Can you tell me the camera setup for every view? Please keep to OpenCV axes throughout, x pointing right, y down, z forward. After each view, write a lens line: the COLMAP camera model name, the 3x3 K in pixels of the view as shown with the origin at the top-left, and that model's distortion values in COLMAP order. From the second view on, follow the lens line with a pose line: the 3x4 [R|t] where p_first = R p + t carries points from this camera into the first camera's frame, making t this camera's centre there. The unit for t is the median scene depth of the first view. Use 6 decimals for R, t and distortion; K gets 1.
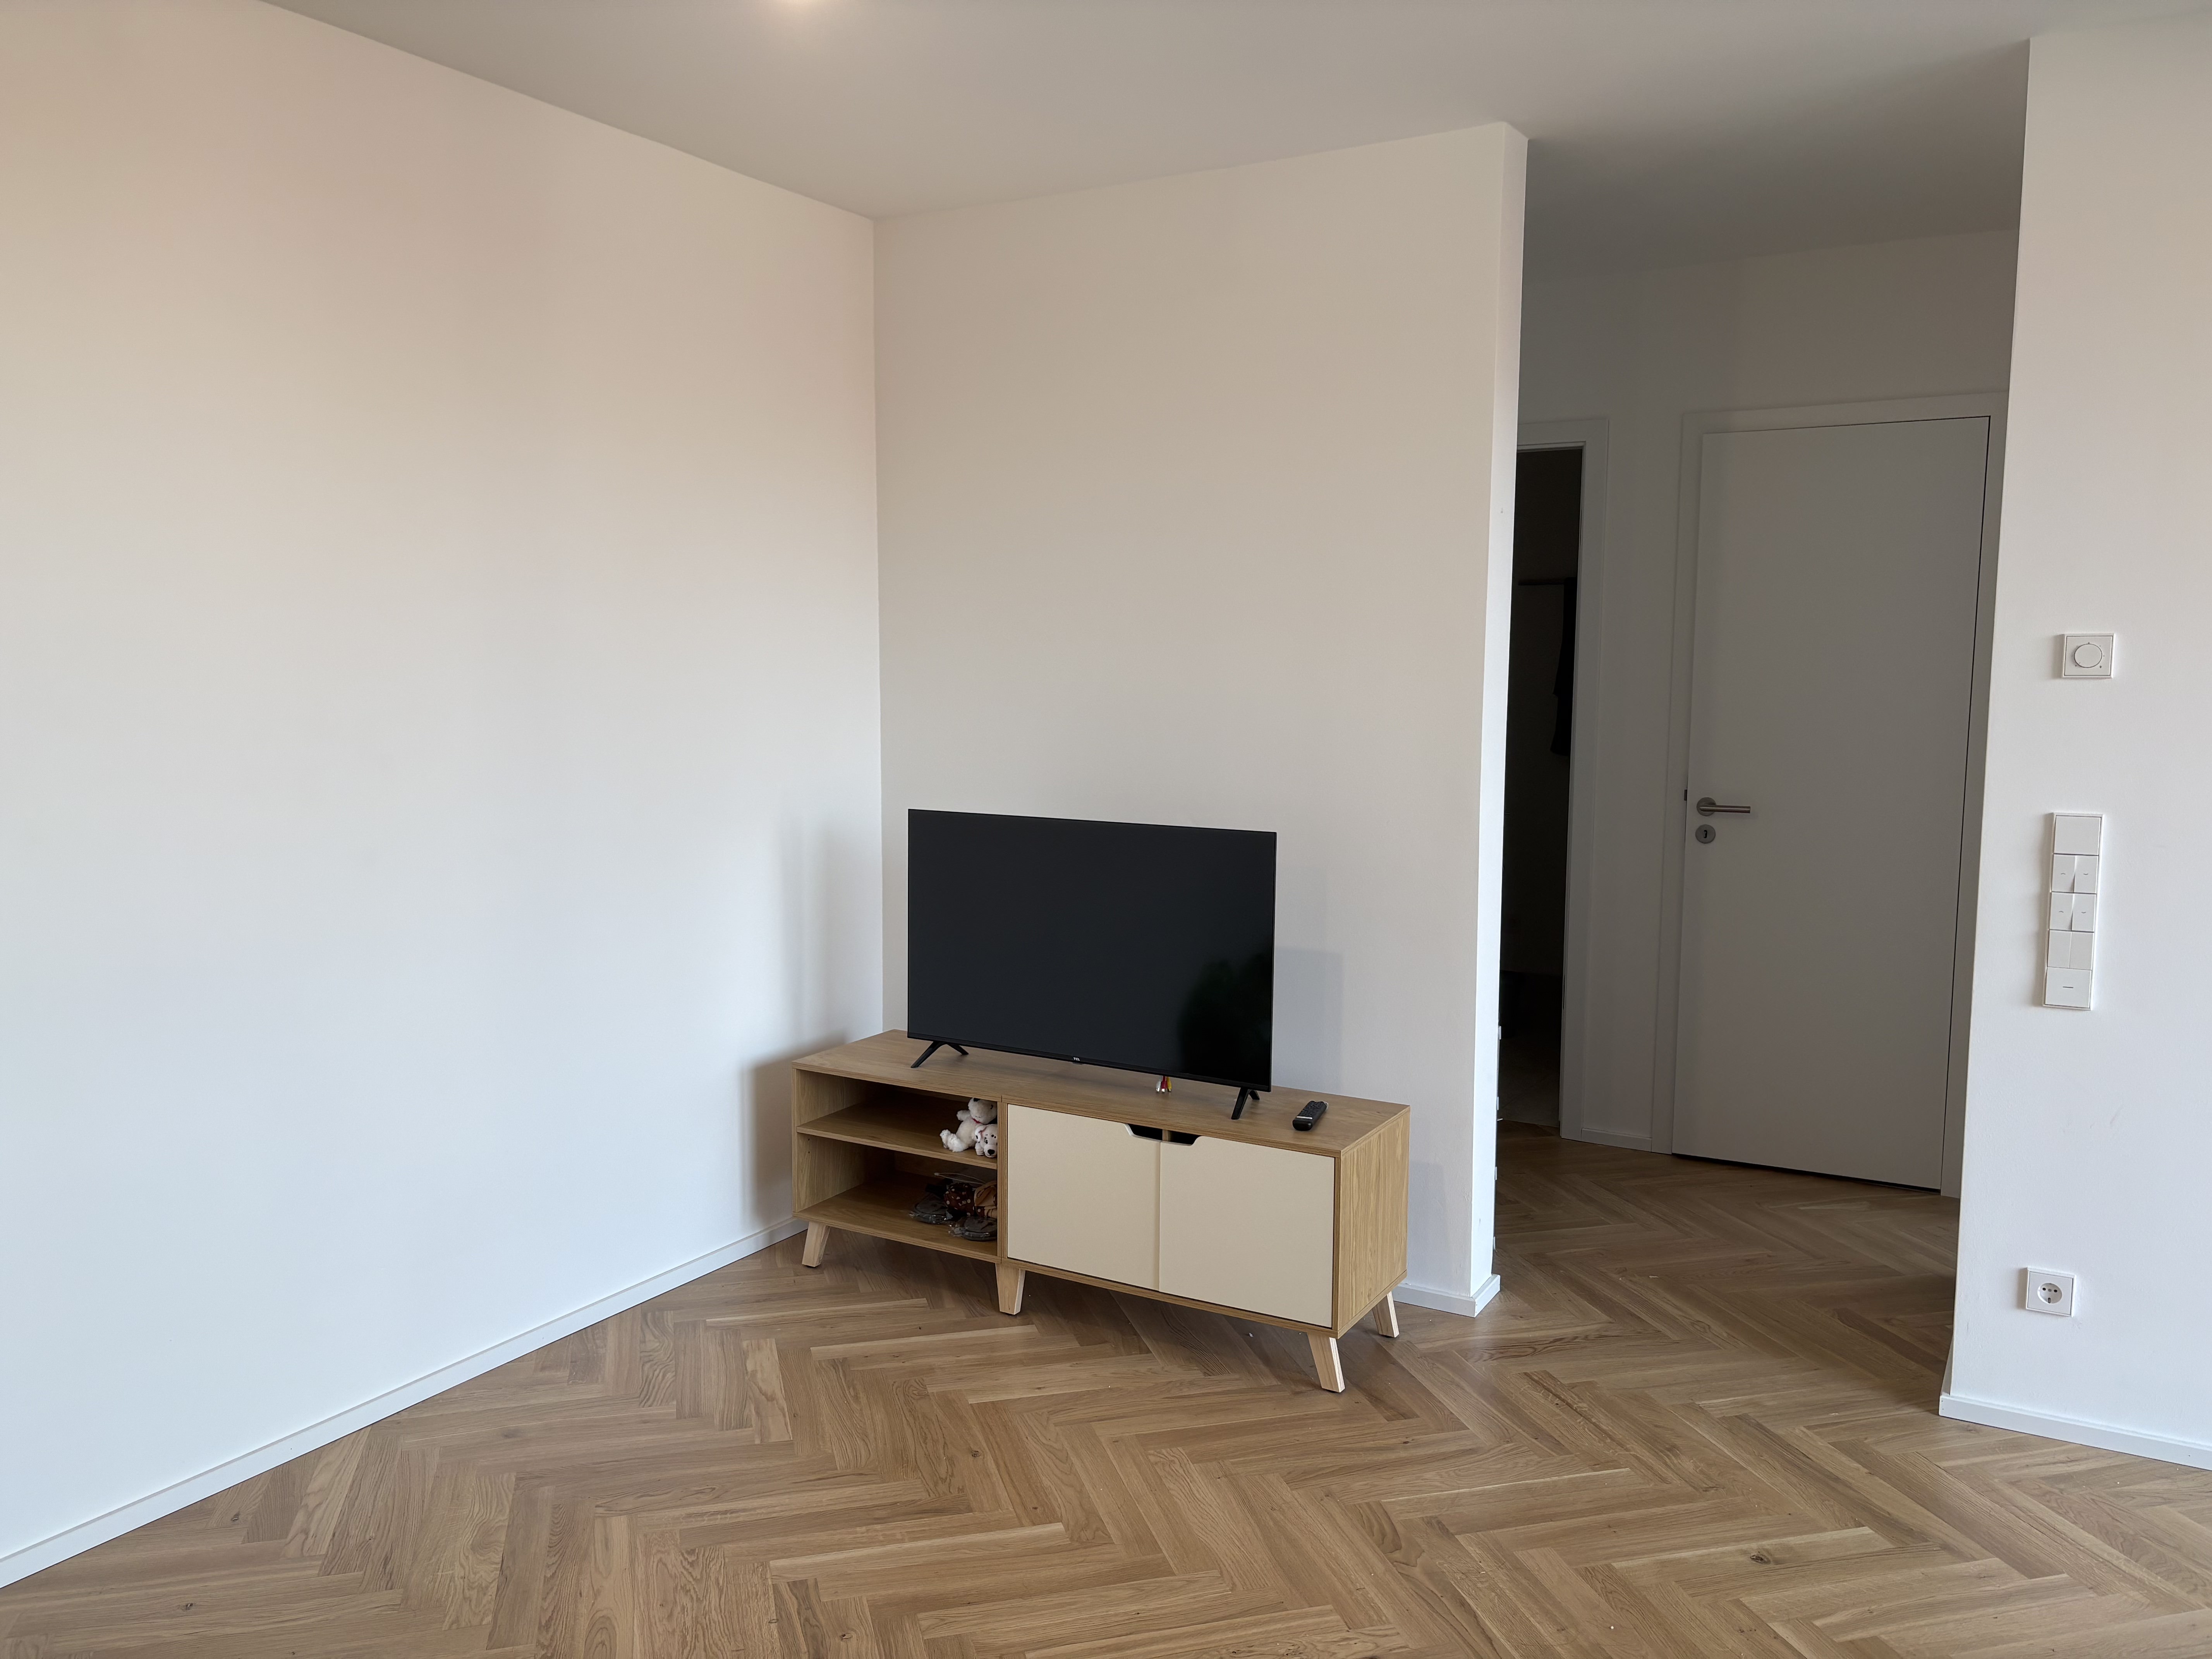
lens RADIAL K [[1709.2, 0, 1106.0], [0, 1709.2, 829.5], [0, 0, 1]] dist [-0.008168, -0.008222]
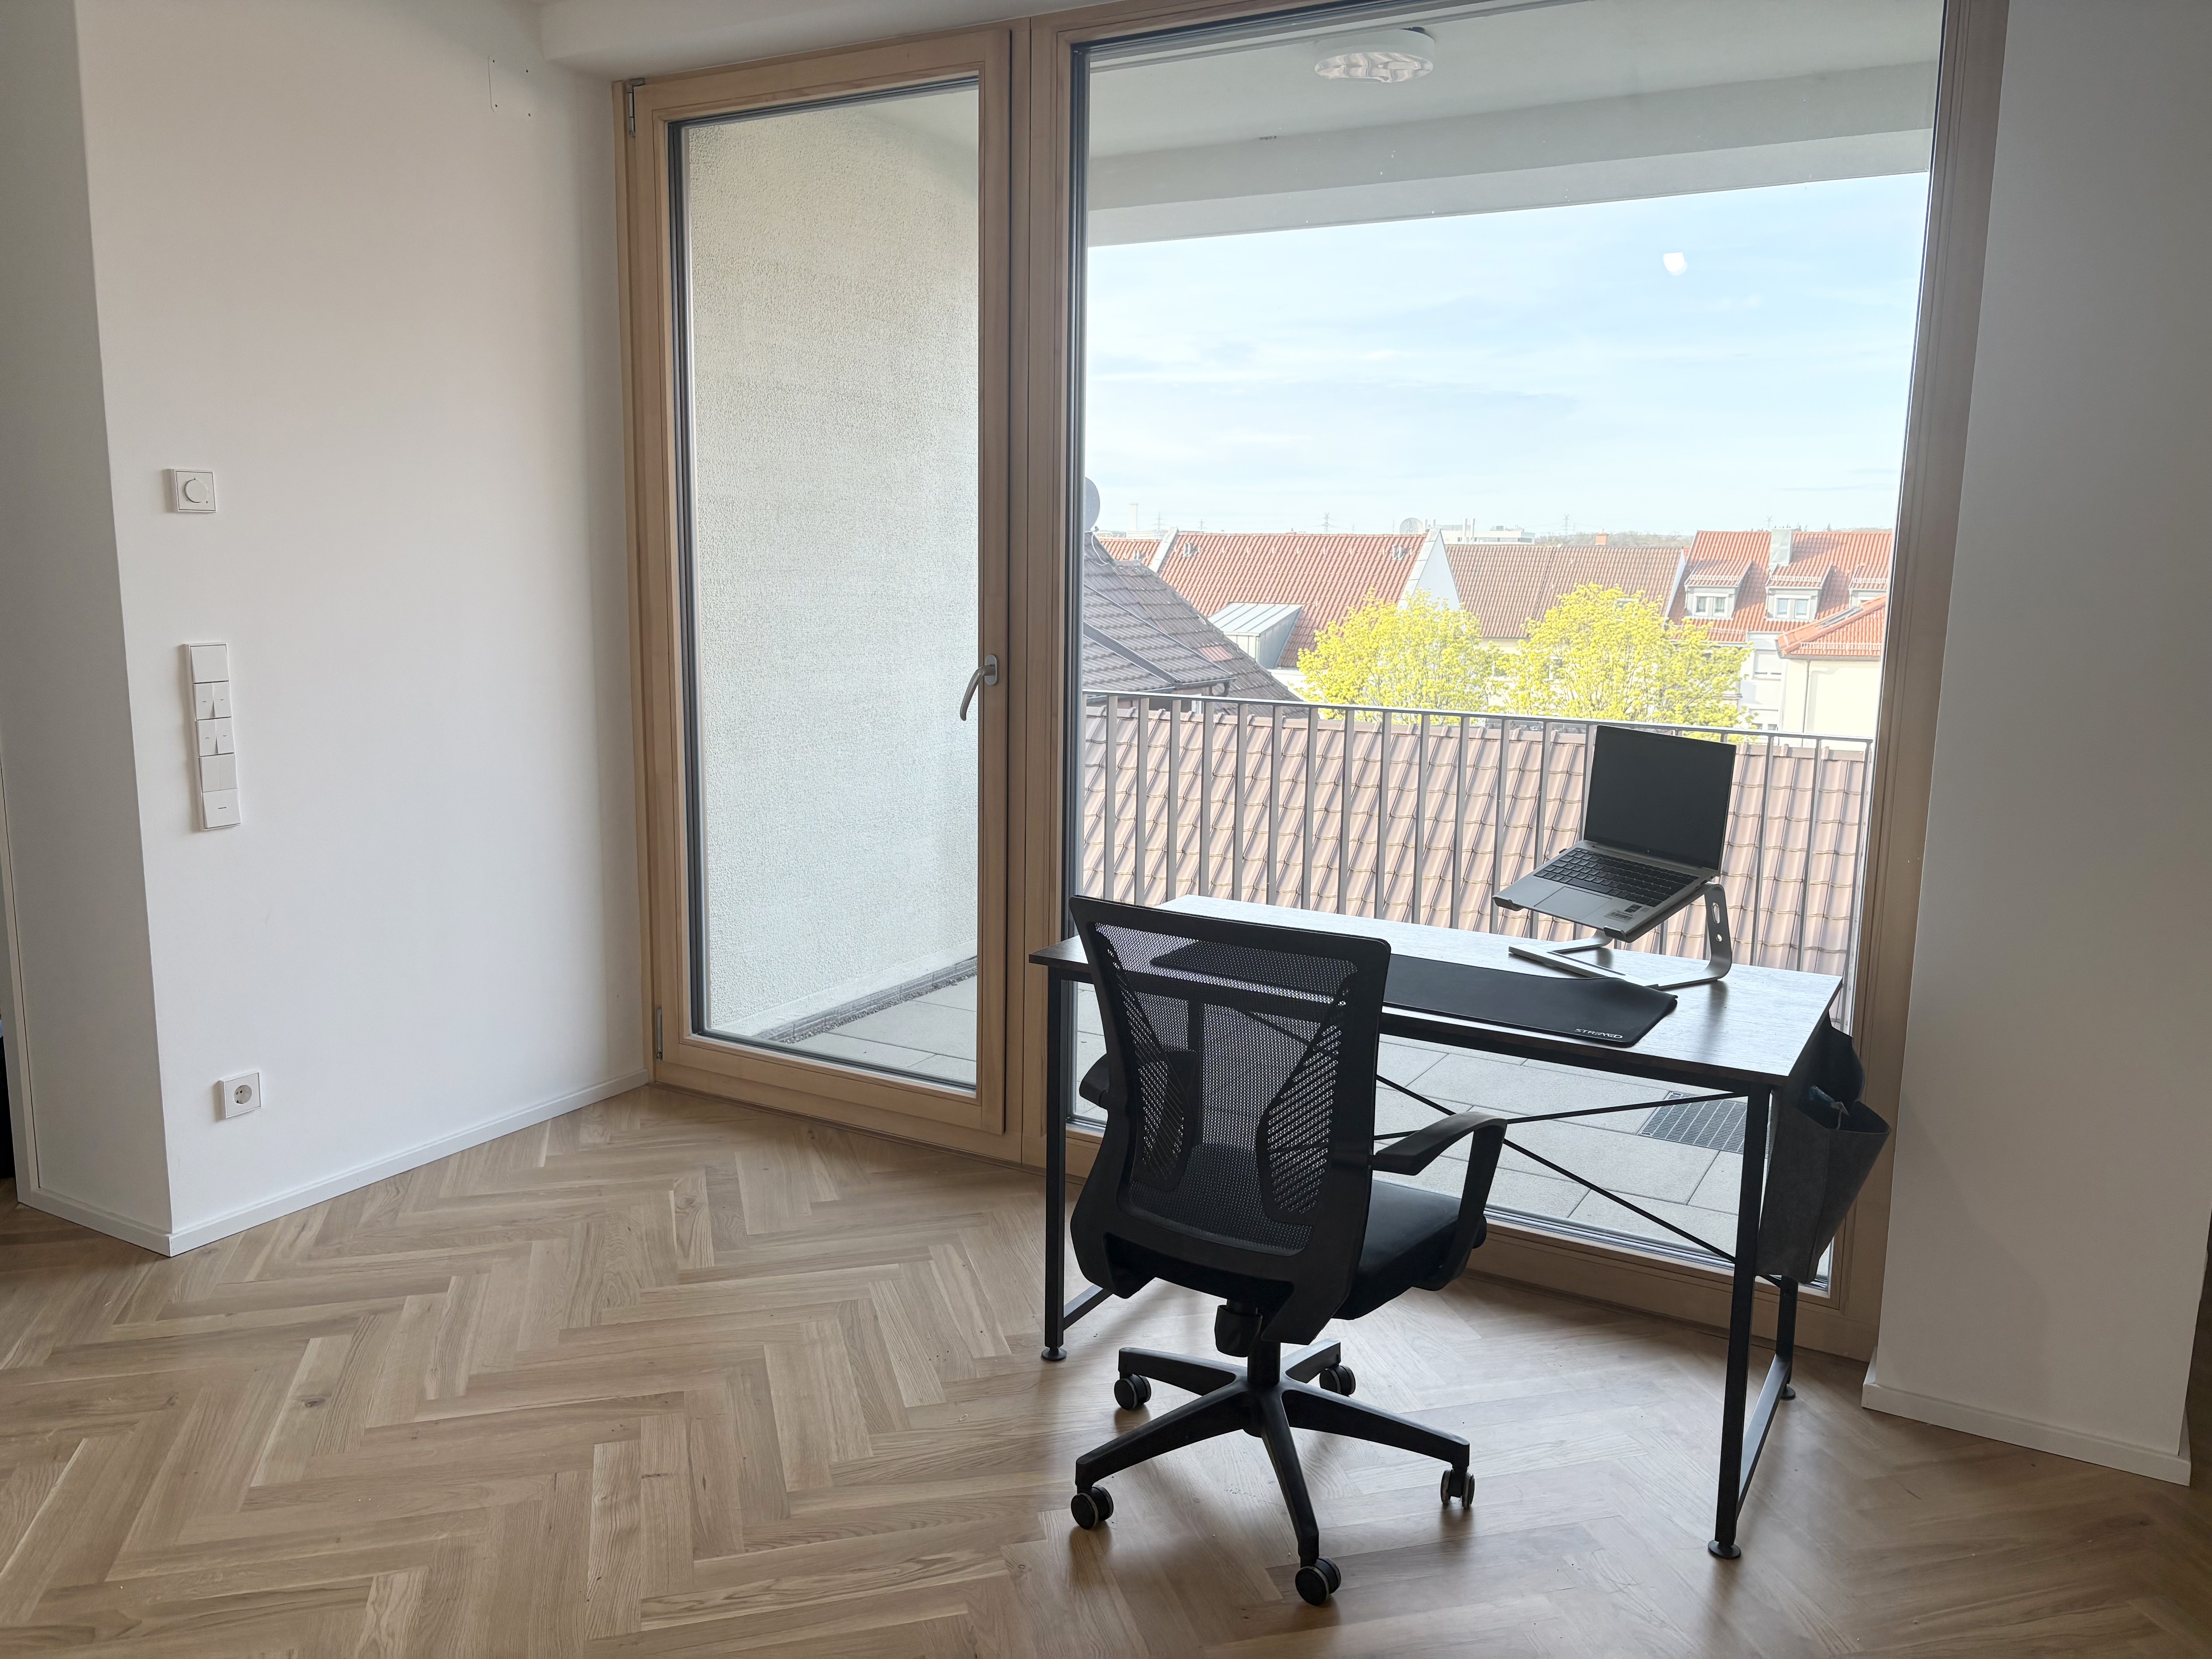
lens RADIAL K [[1688.7, 0, 1106.0], [0, 1688.7, 829.5], [0, 0, 1]] dist [-0.000023, 0.000413]
pose [[-0.017496, -0.172498, 0.984855, -0.483453], [0.091274, 0.980617, 0.173377, -0.026359], [-0.995672, 0.092925, -0.001413, 0.456526]]
